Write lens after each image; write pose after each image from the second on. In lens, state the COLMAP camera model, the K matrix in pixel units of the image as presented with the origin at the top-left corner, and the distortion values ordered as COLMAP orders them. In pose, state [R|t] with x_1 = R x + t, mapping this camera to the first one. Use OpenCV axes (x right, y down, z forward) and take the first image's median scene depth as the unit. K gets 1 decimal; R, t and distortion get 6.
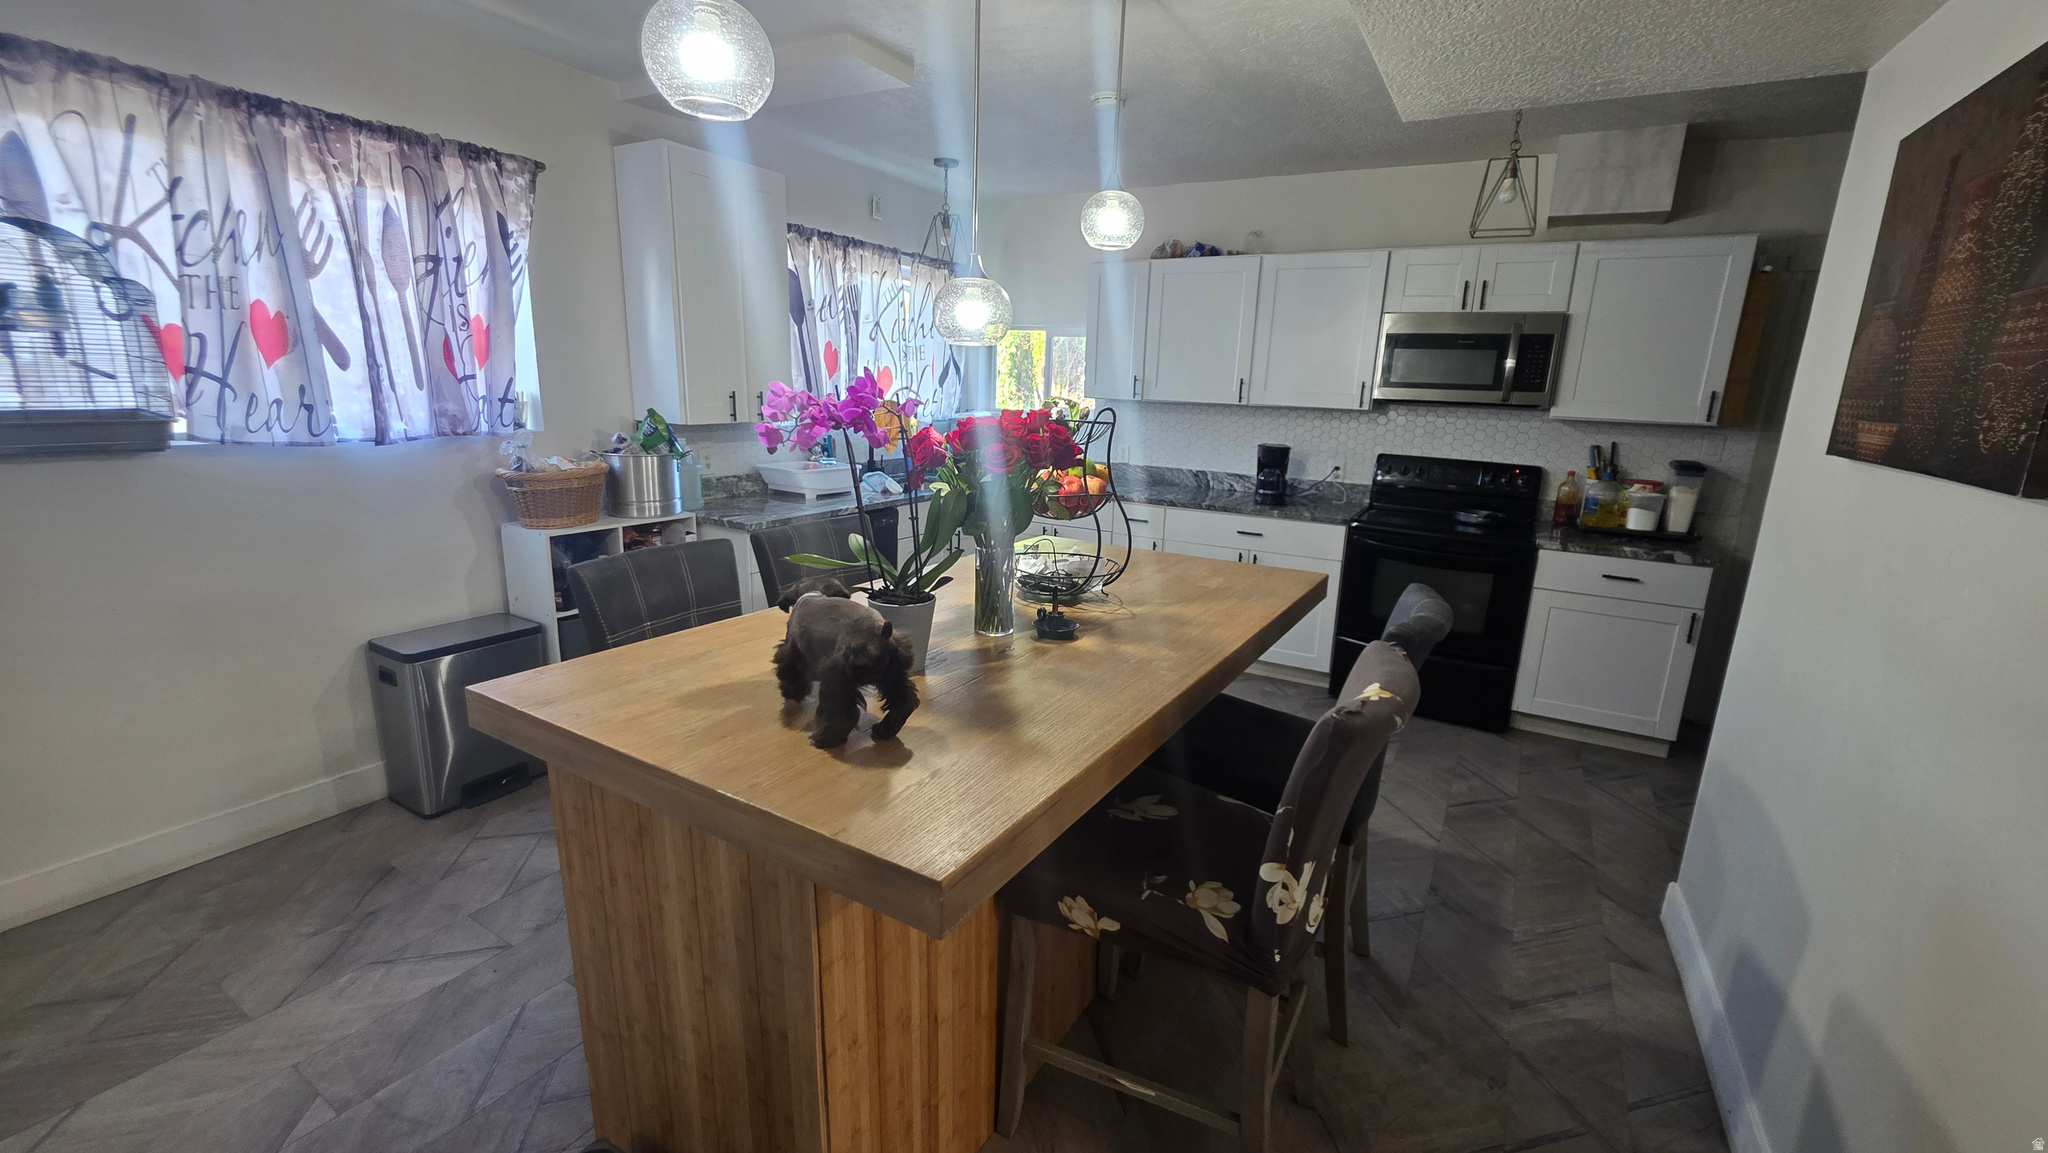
lens RADIAL K [[824.8, 0, 1031.3], [0, 824.8, 568.7], [0, 0, 1]] dist [0.001157, 0.000156]
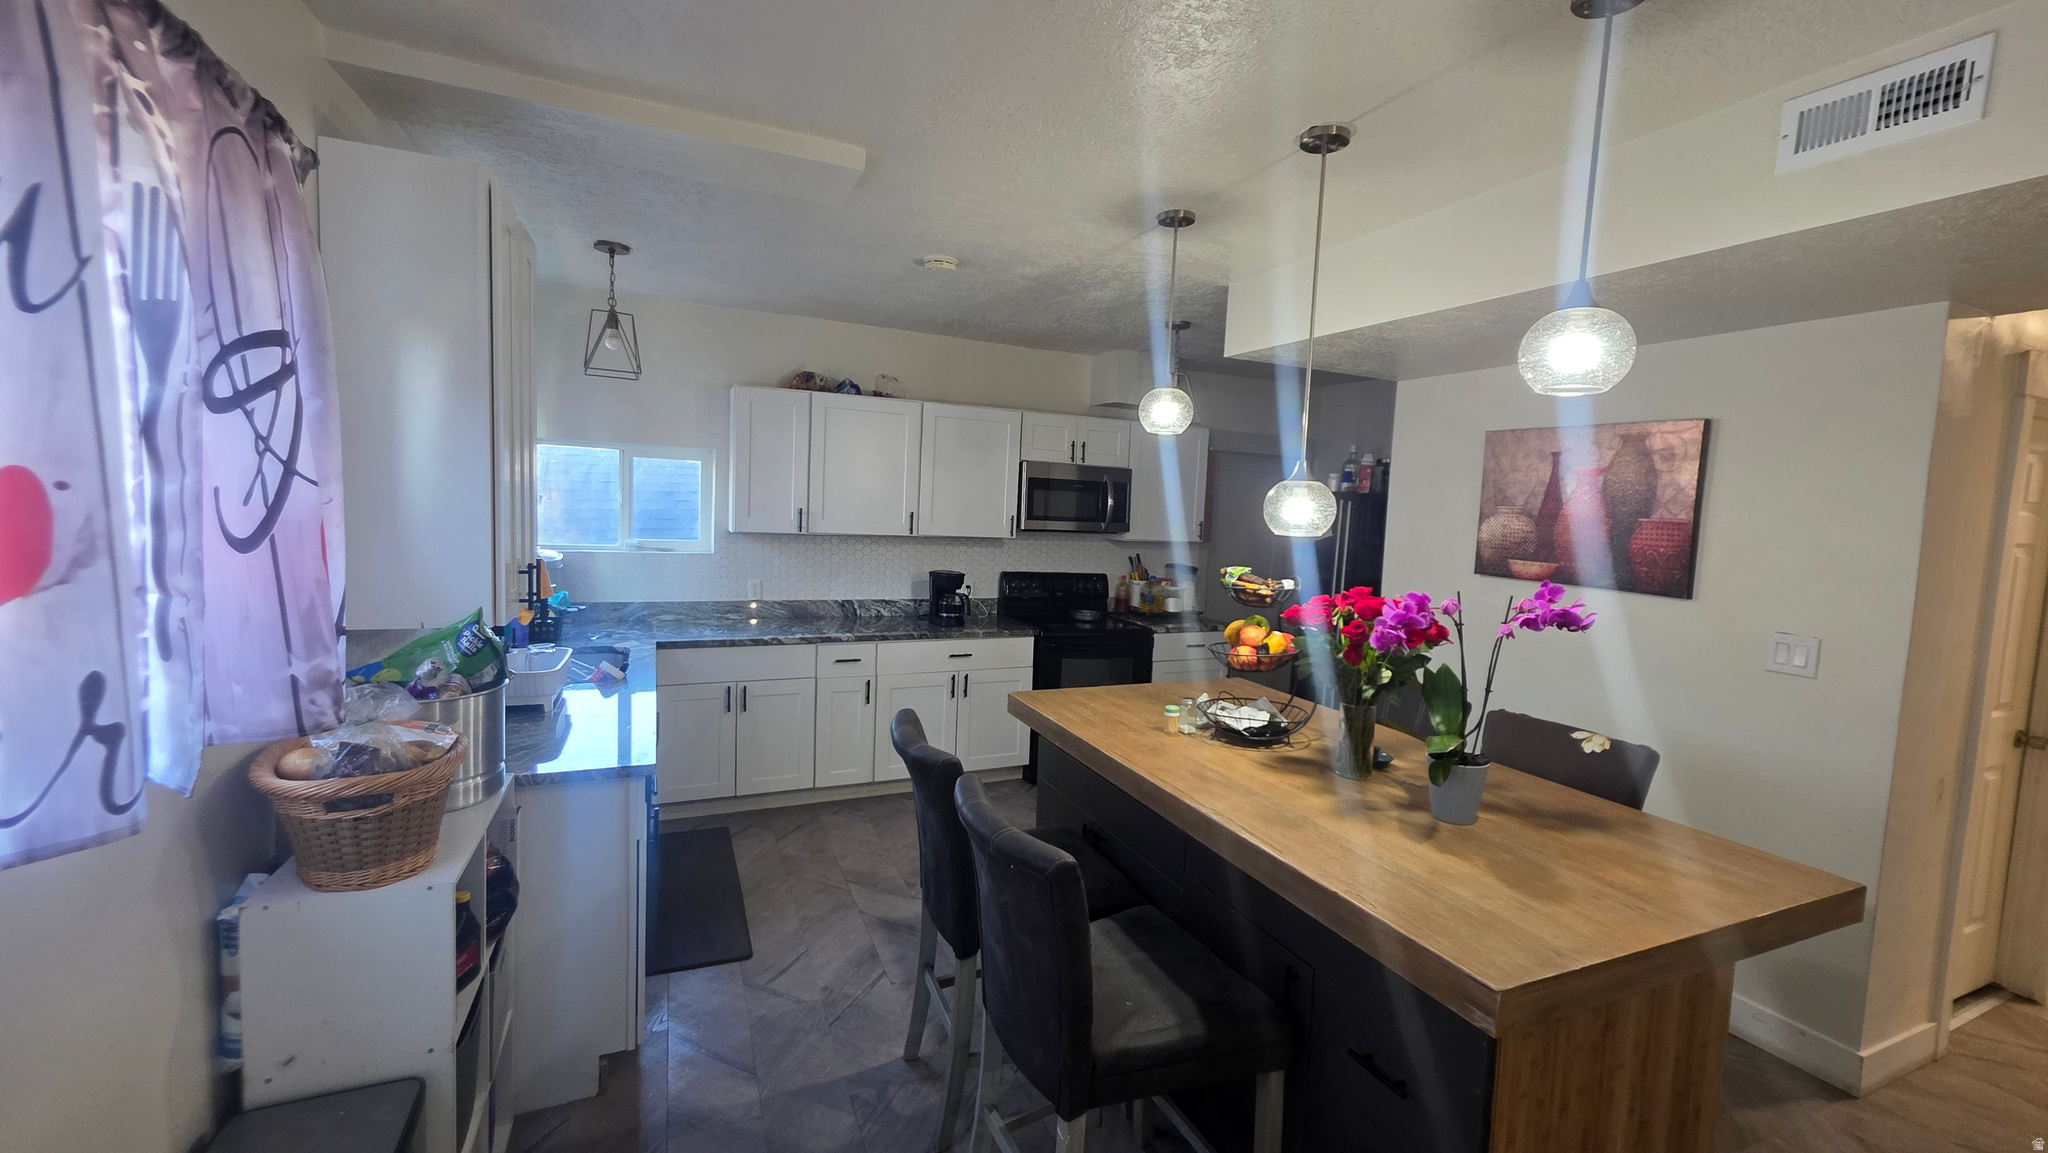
lens RADIAL K [[824.8, 0, 1031.3], [0, 824.8, 568.7], [0, 0, 1]] dist [0.001157, 0.000156]
pose [[0.584268, -0.074919, 0.808095, -0.844780], [0.160363, 0.986755, -0.024464, -0.176489], [-0.795559, 0.143882, 0.588543, 0.431351]]
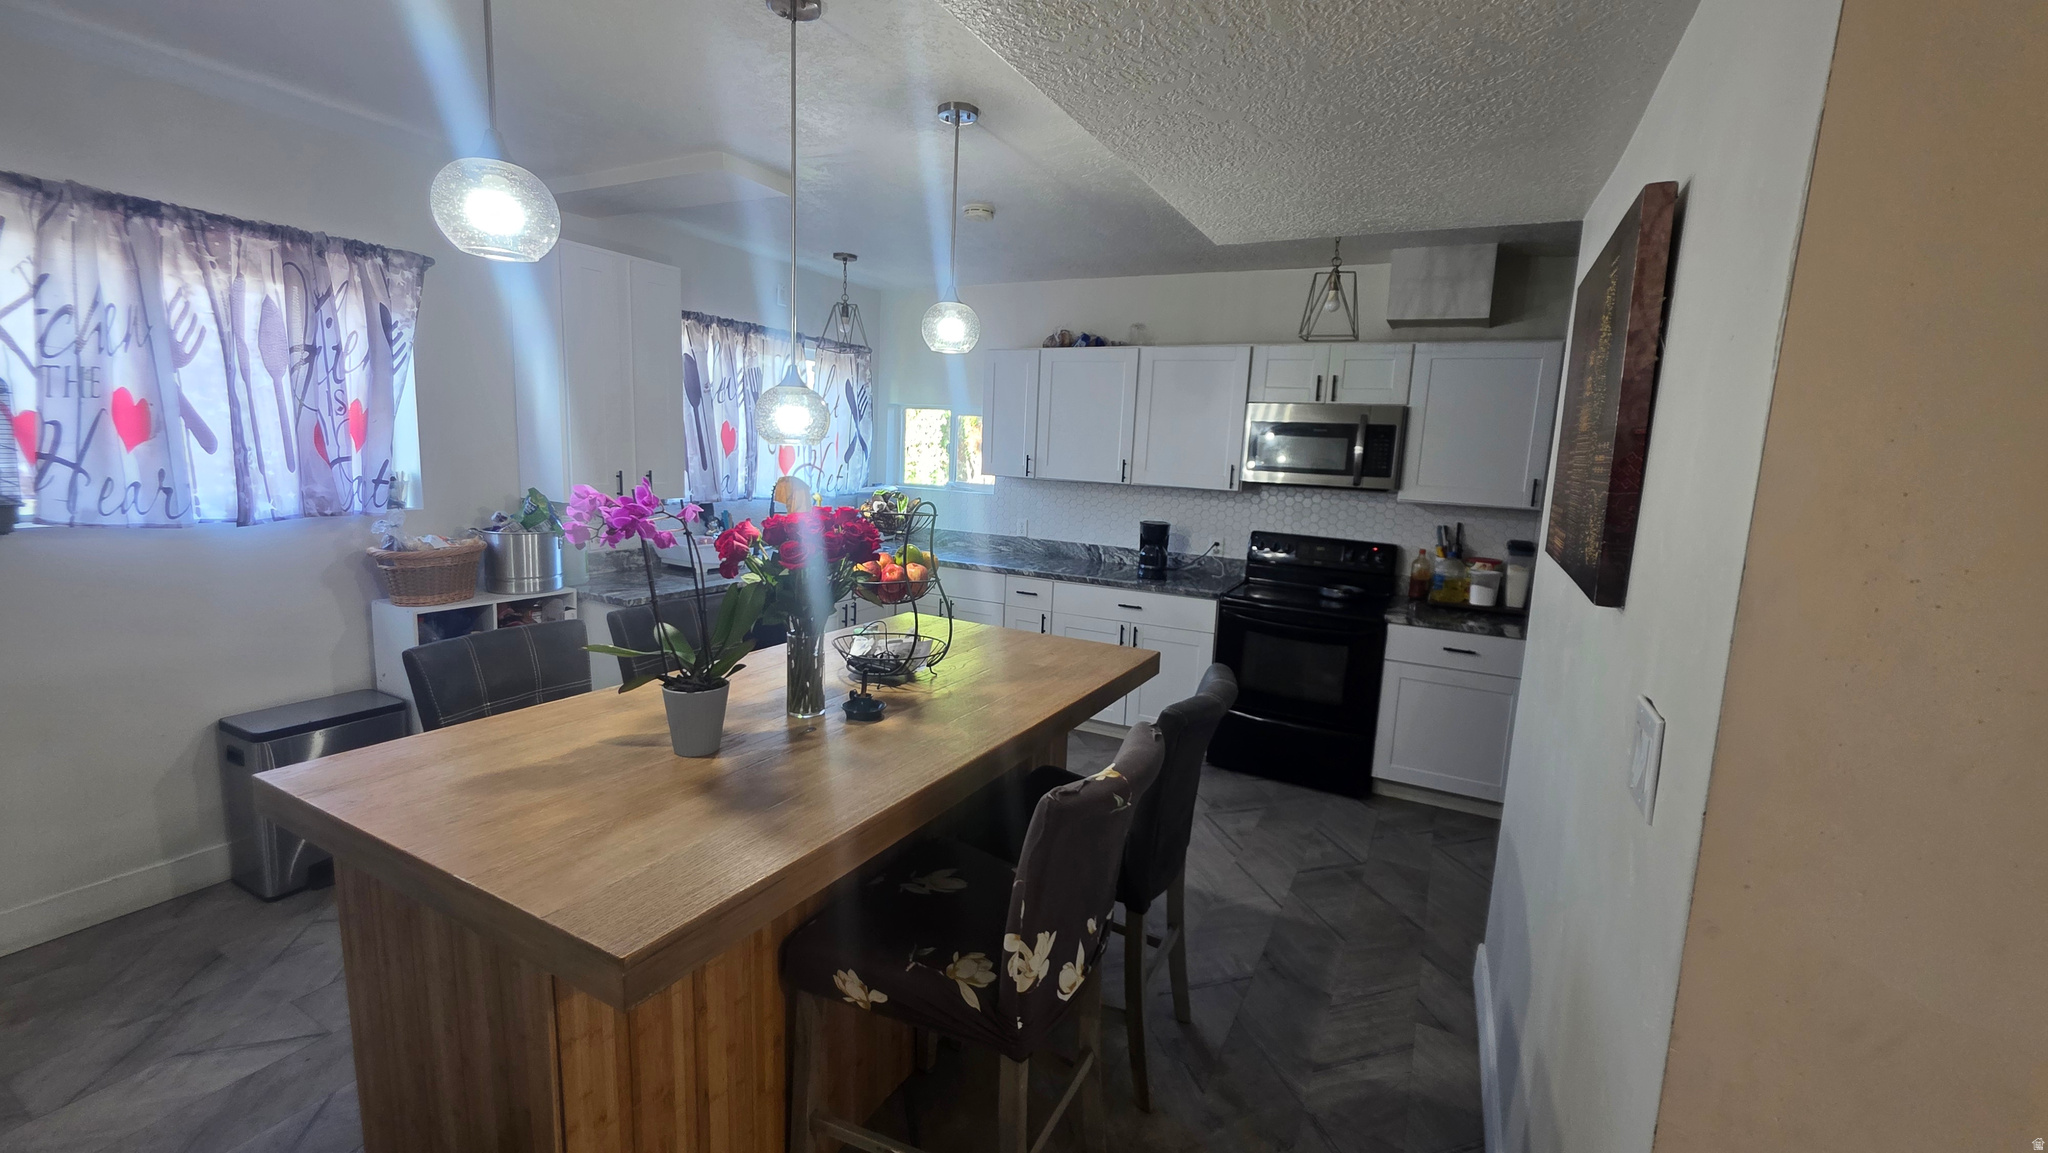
lens RADIAL K [[821.2, 0, 1024.5], [0, 821.2, 567.4], [0, 0, 1]] dist [0.000357, 0.000357]
pose [[0.998799, 0.002948, 0.048899, 0.124384], [0.000819, 0.997043, -0.076843, -0.019461], [-0.048981, 0.076791, 0.995843, -0.054007]]
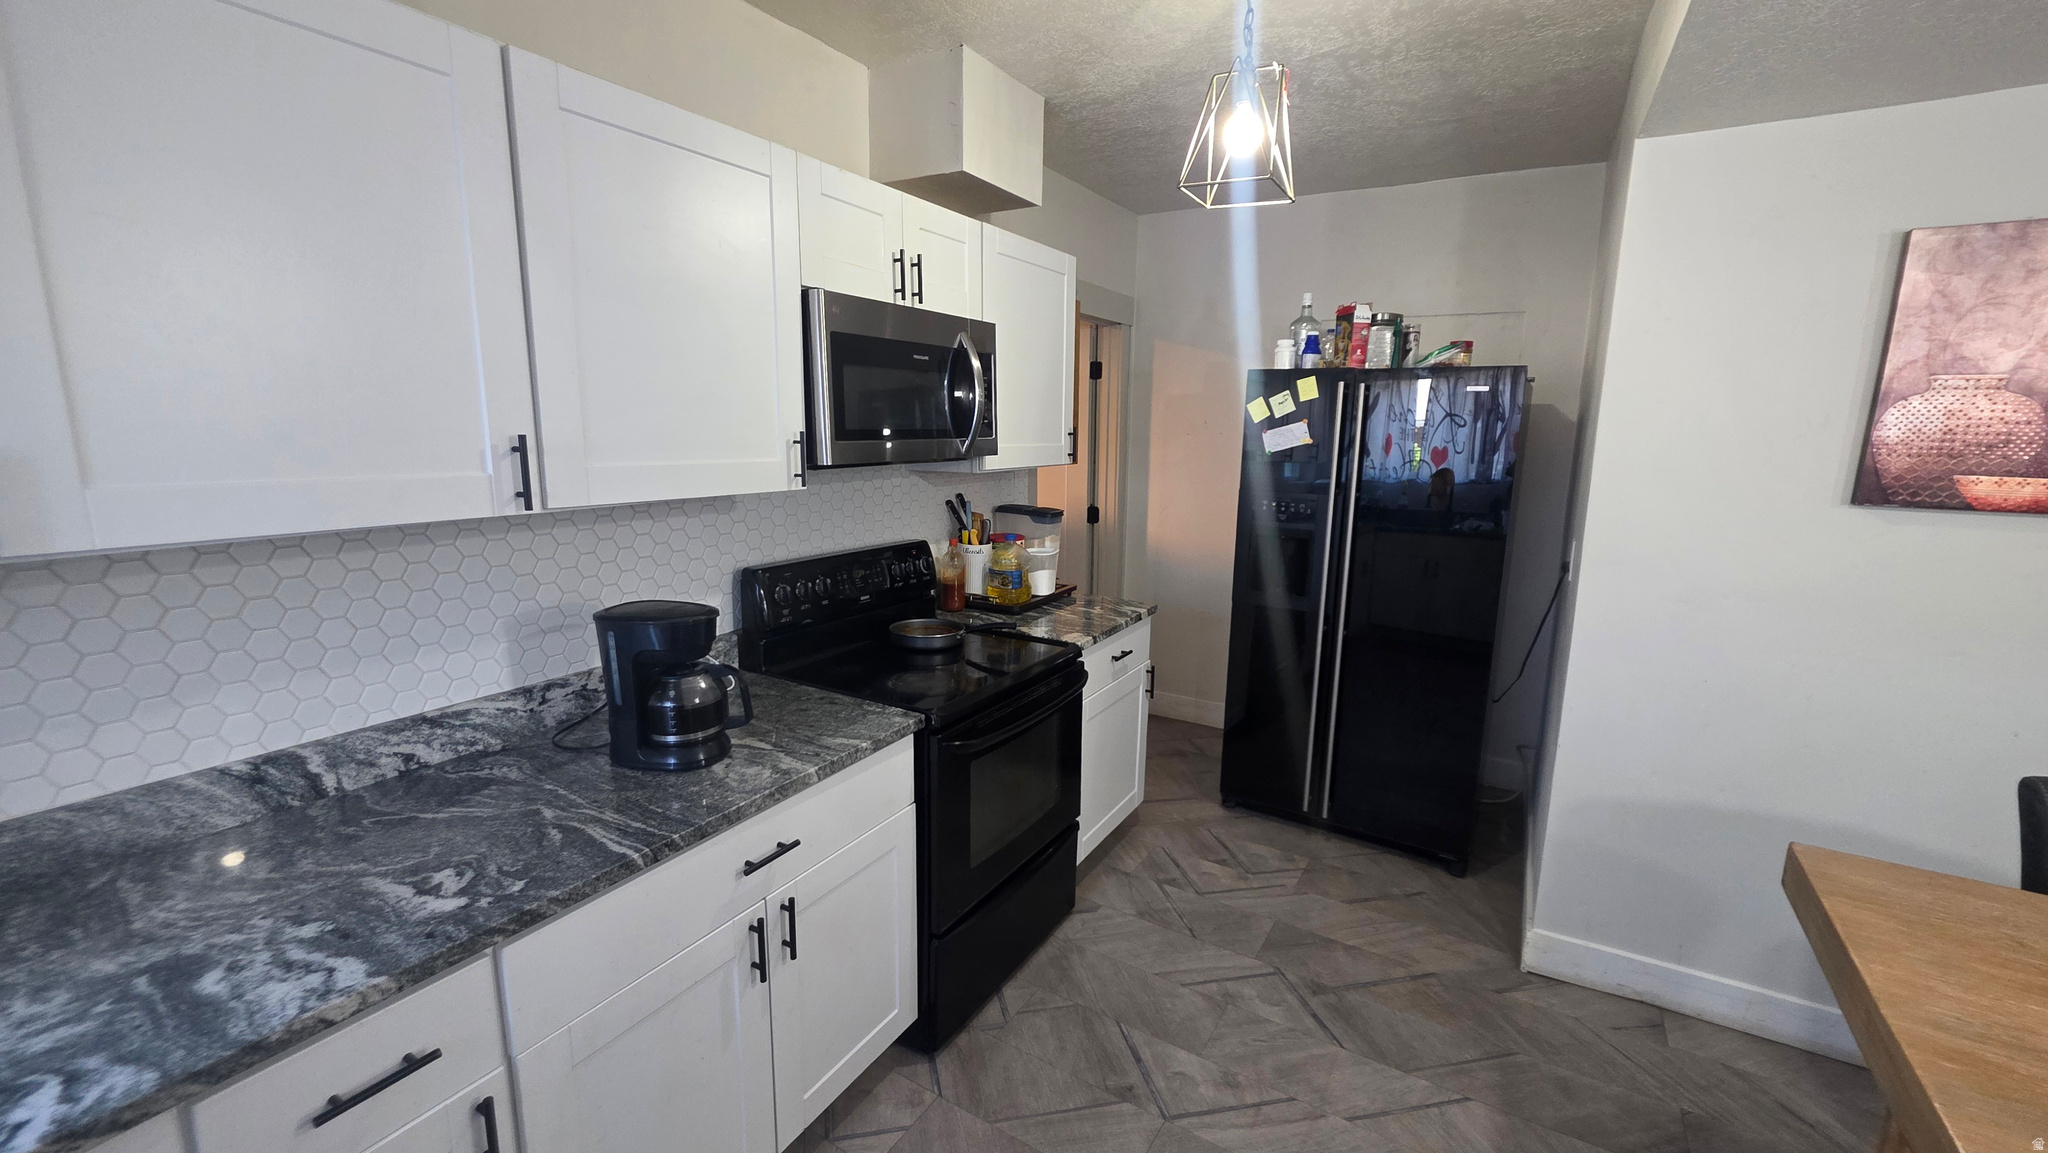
lens RADIAL K [[812.0, 0, 1025.0], [0, 812.0, 566.8], [0, 0, 1]] dist [0.001076, -0.000021]
pose [[0.018733, -0.211928, 0.977106, -0.087055], [0.214742, 0.955323, 0.203086, -0.332981], [-0.976491, 0.206021, 0.063406, 1.310970]]
